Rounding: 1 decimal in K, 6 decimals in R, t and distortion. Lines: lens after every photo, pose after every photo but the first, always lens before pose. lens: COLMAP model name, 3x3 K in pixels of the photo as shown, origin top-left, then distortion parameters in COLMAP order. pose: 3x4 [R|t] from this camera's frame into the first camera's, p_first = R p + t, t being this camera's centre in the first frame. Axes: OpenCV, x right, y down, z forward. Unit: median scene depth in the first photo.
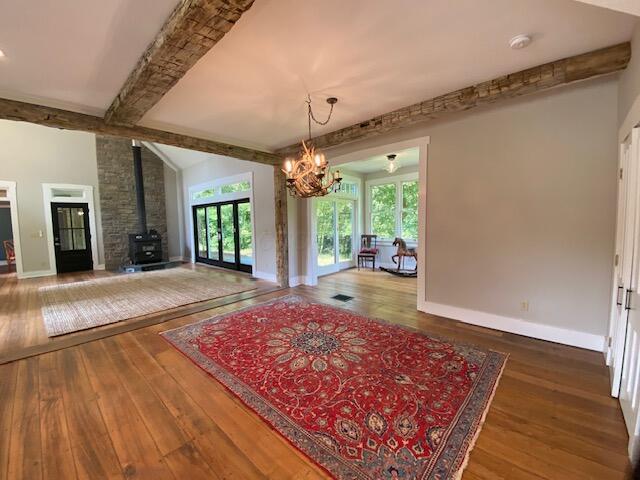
lens RADIAL K [[263.2, 0, 318.7], [0, 263.2, 241.3], [0, 0, 1]] dist [0.001265, -0.001196]
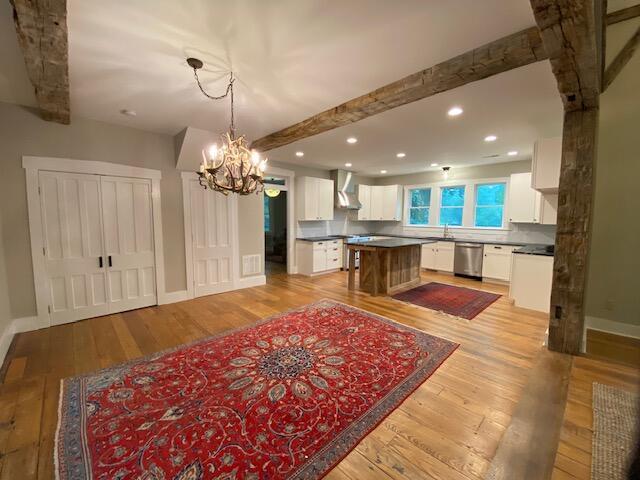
lens RADIAL K [[263.2, 0, 320.4], [0, 263.2, 237.5], [0, 0, 1]] dist [0.001265, -0.001196]
pose [[0.053794, -0.070868, 0.996034, -0.868204], [0.079681, 0.994602, 0.066463, -0.077109], [-0.995368, 0.075789, 0.059150, 0.824863]]
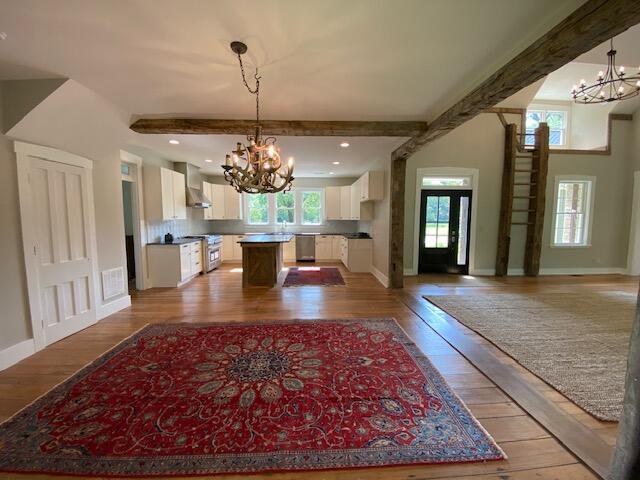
lens RADIAL K [[263.2, 0, 319.7], [0, 263.2, 234.4], [0, 0, 1]] dist [0.001265, -0.001196]
pose [[-0.705591, 0.076736, -0.704452, 0.427213], [-0.042586, 0.987731, 0.150248, -0.171847], [0.707339, 0.136014, -0.693666, 1.706340]]
